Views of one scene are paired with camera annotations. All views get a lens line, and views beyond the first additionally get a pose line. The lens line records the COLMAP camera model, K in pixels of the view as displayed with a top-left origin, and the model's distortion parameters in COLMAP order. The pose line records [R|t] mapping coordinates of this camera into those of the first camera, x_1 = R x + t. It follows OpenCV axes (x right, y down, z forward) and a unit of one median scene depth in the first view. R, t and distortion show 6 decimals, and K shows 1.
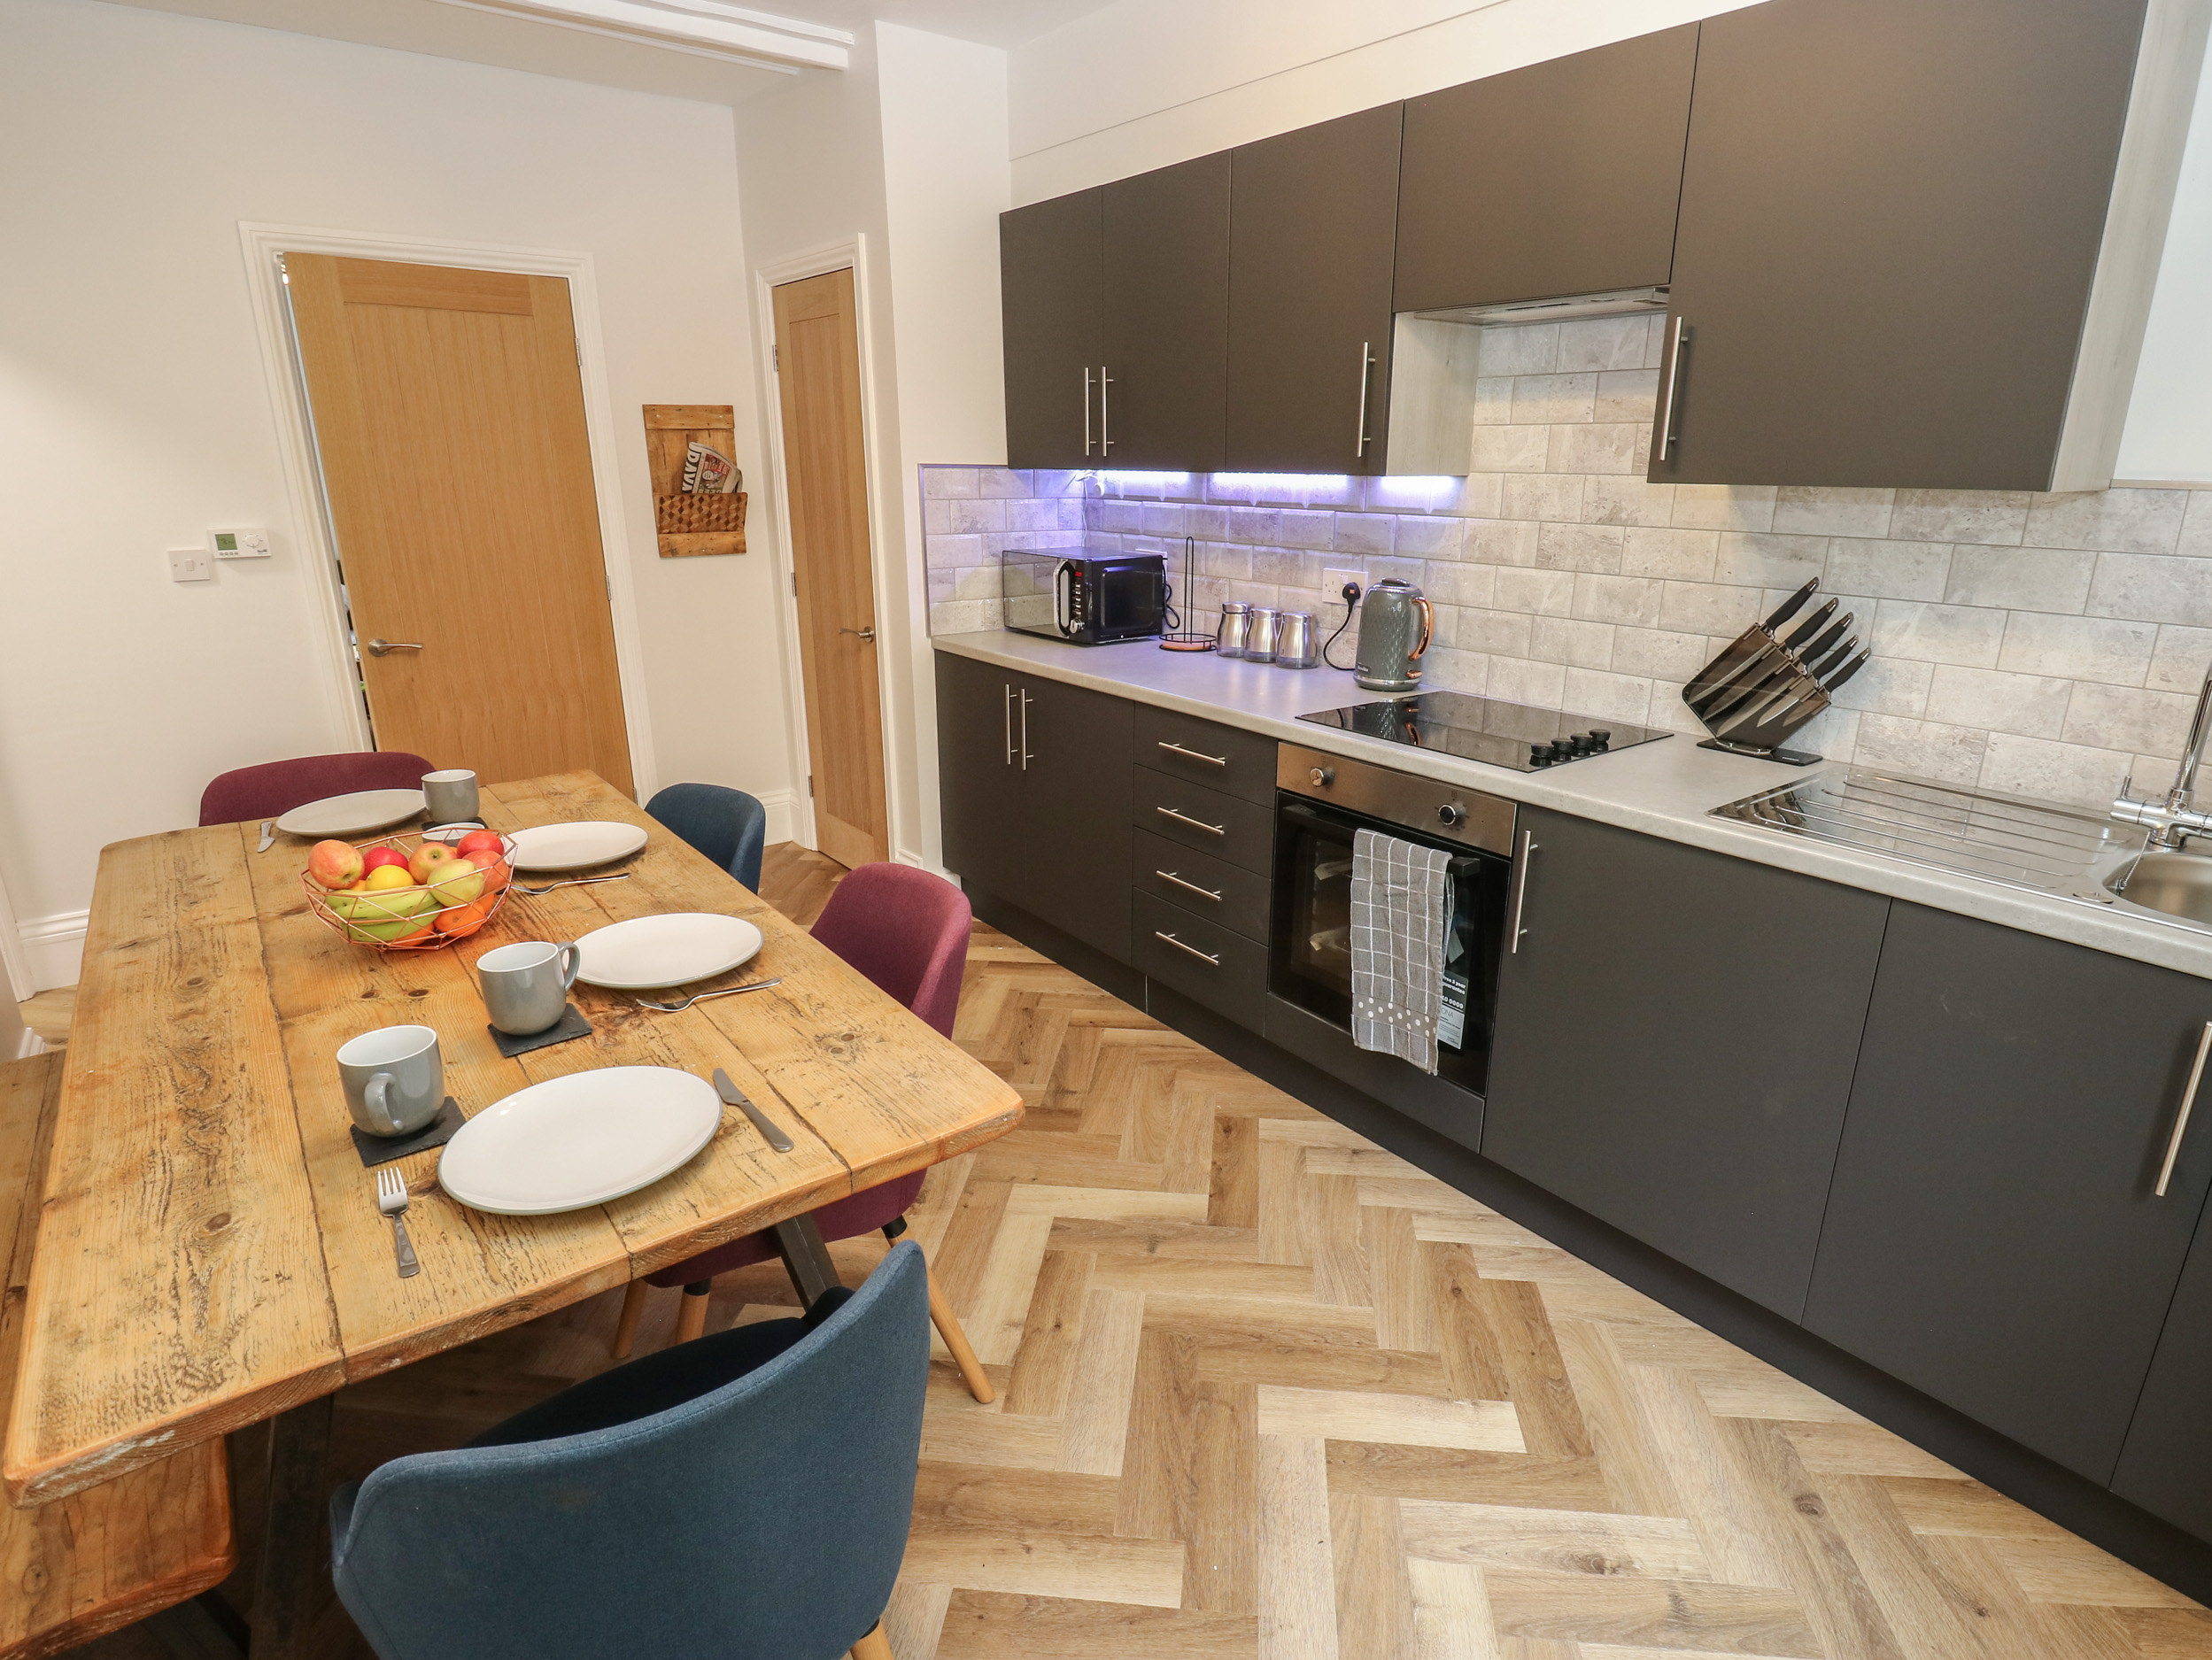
lens RADIAL K [[1162.1, 0, 1125.9], [0, 1162.1, 821.1], [0, 0, 1]] dist [0.005396, -0.015500]
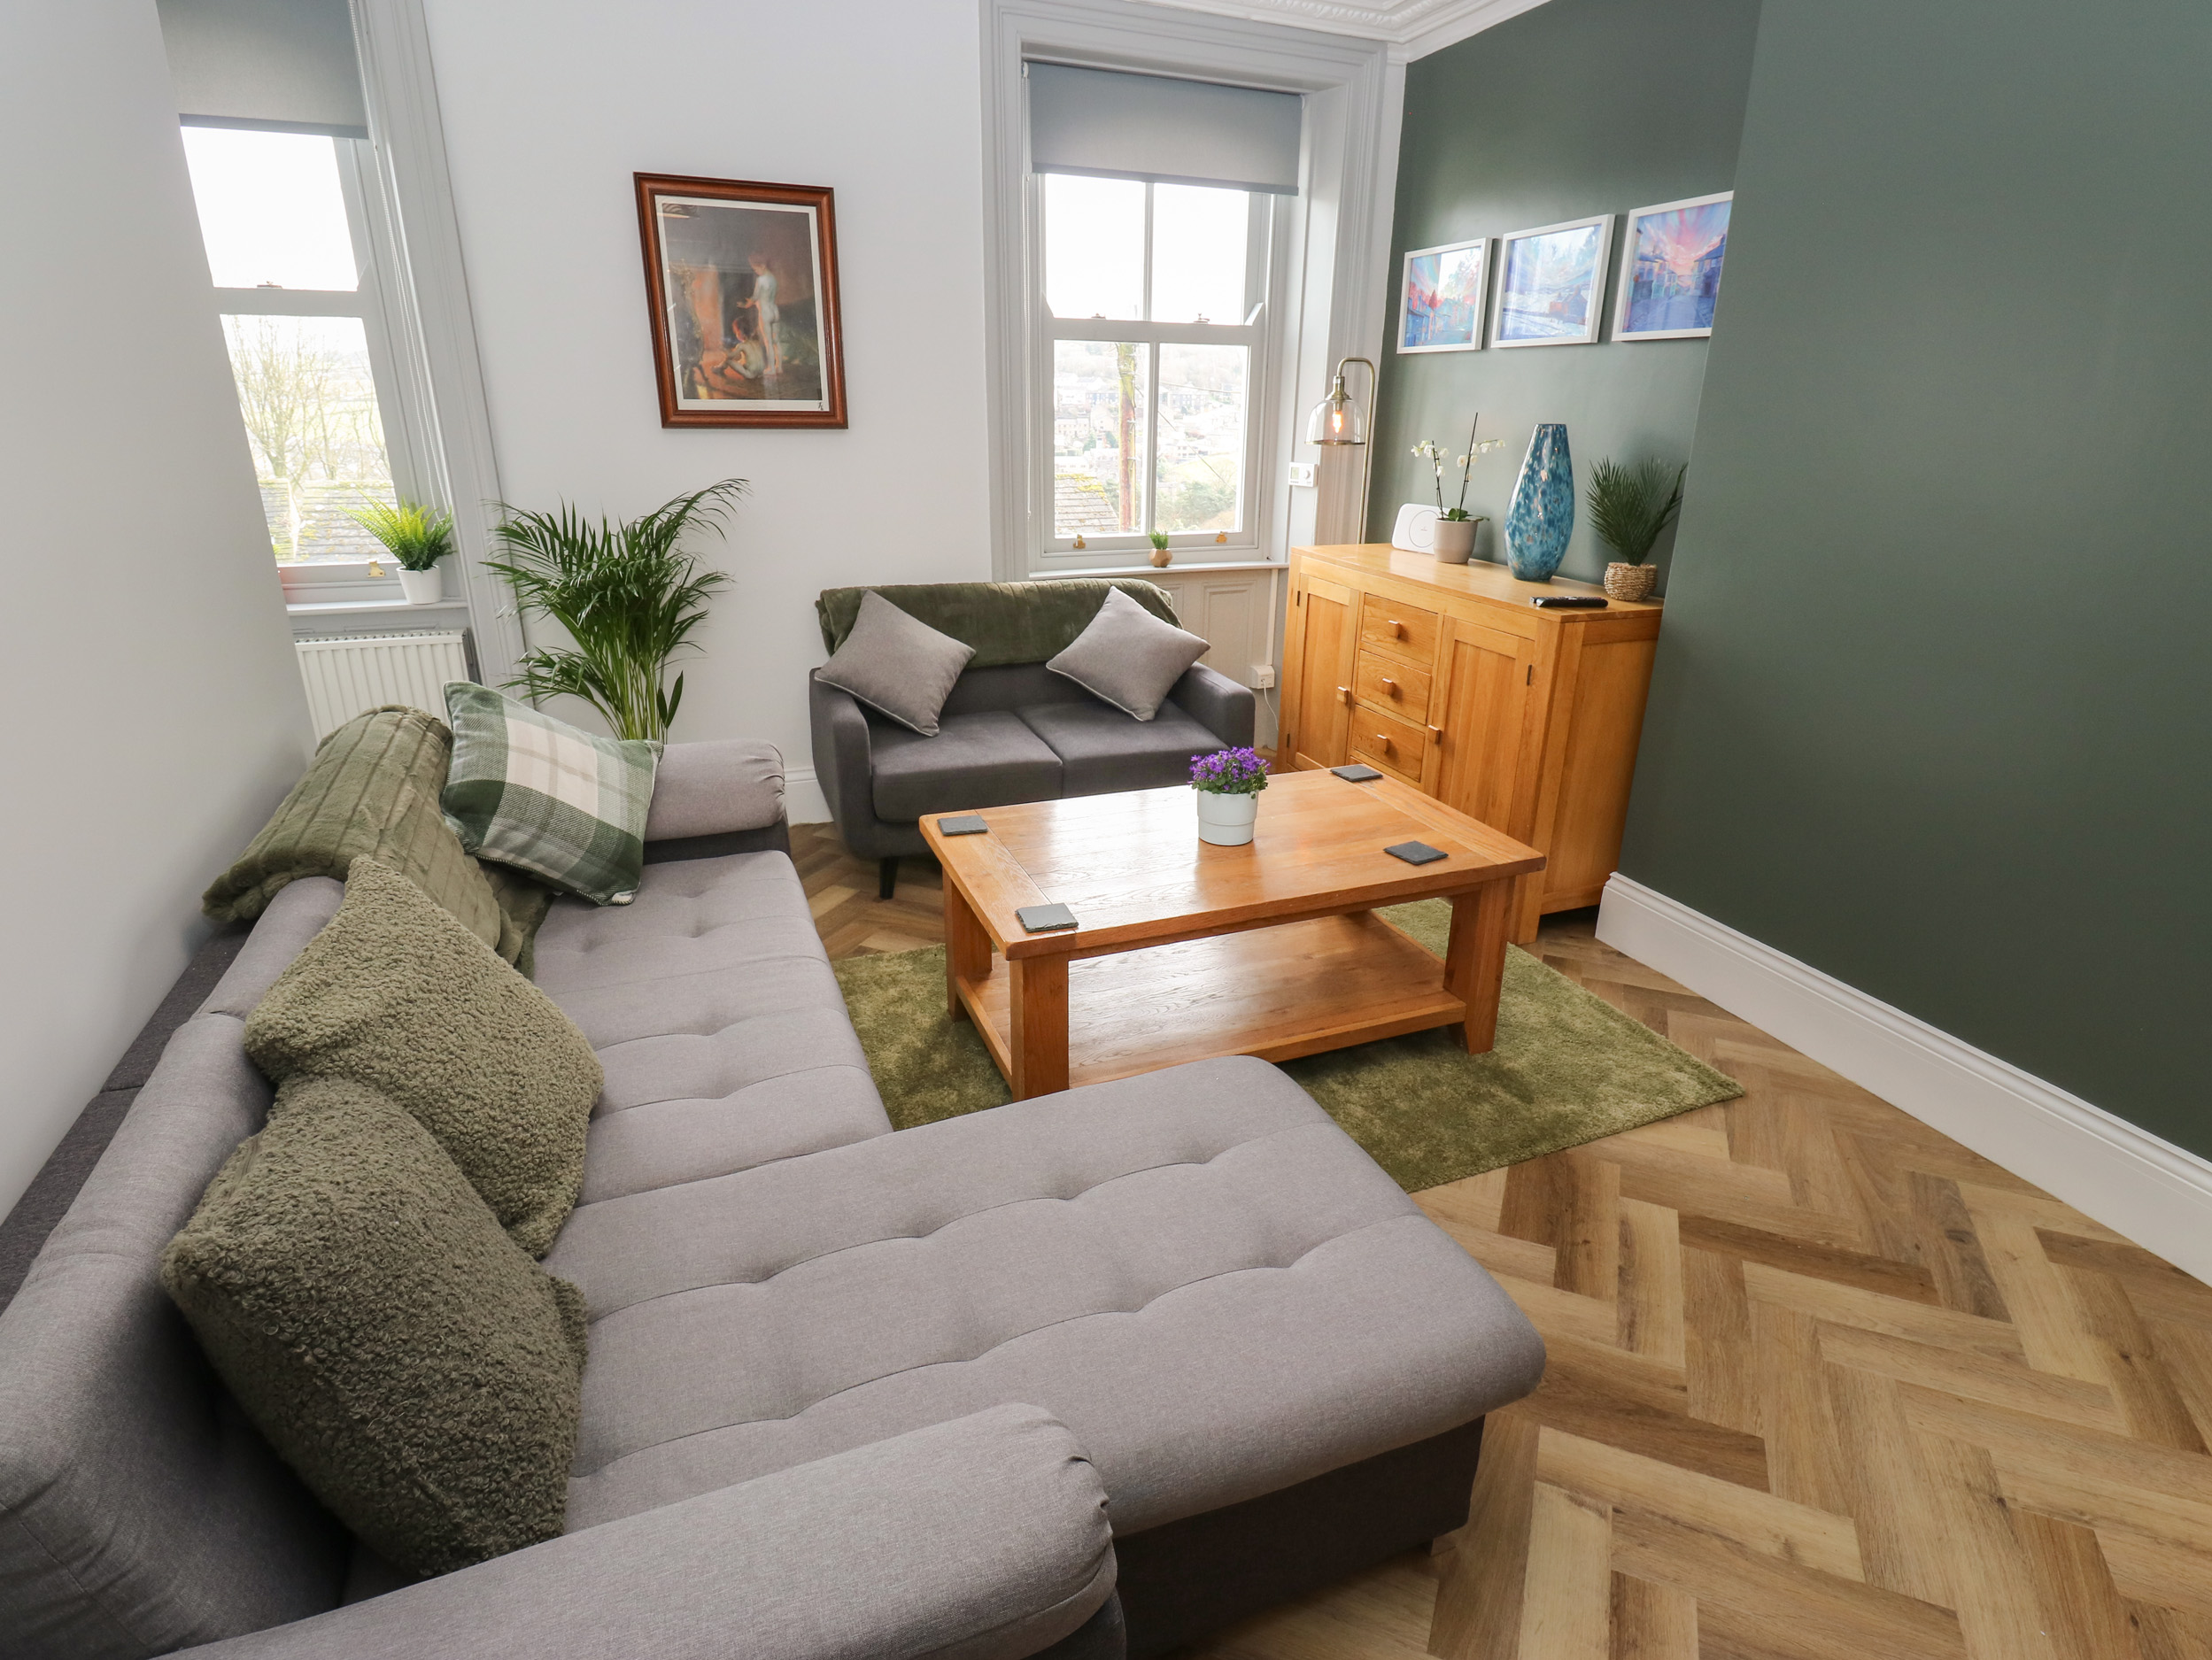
lens RADIAL K [[1162.1, 0, 1125.9], [0, 1162.1, 821.1], [0, 0, 1]] dist [0.005396, -0.015500]
pose [[0.957399, 0.103088, -0.269741, -1.774662], [-0.094134, 0.994498, 0.045958, -0.643782], [0.272995, -0.018609, 0.961835, 2.172163]]
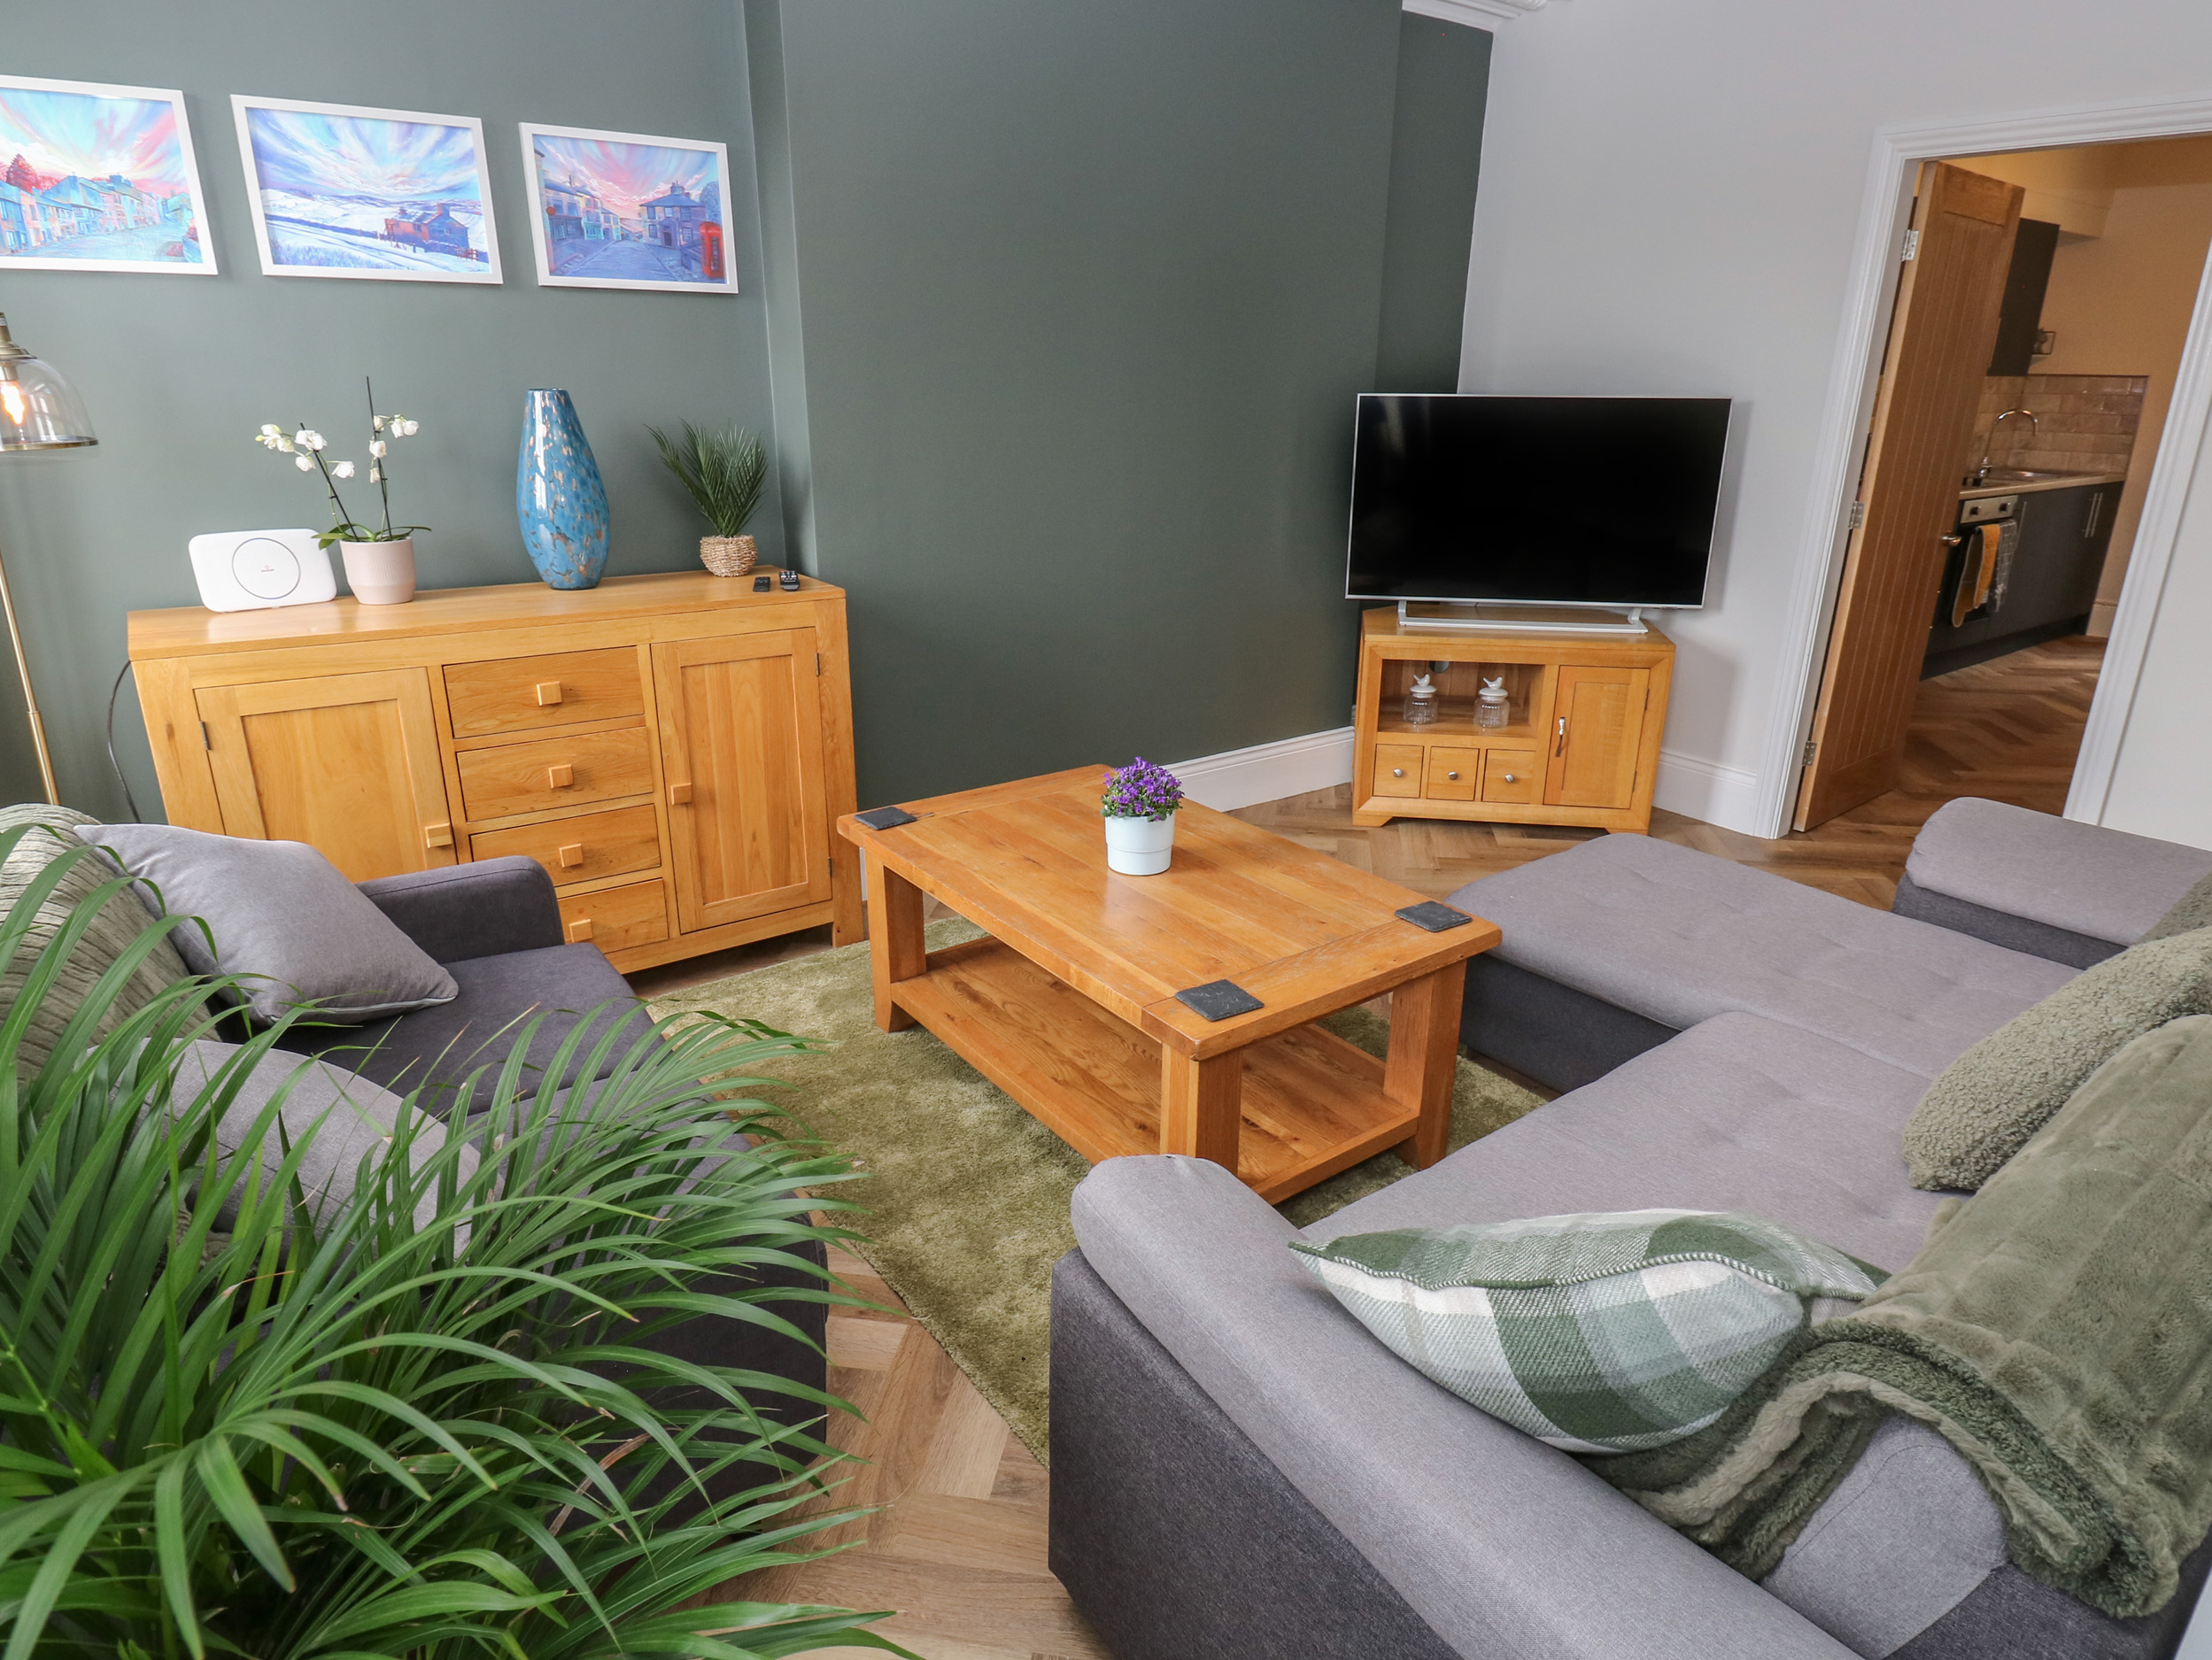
lens RADIAL K [[1162.1, 0, 1125.9], [0, 1162.1, 821.1], [0, 0, 1]] dist [0.005396, -0.015500]
pose [[0.062596, -0.354048, 0.933130, -3.248290], [0.301638, 0.897951, 0.320466, -1.035639], [-0.951366, 0.261407, 0.163002, 3.433339]]
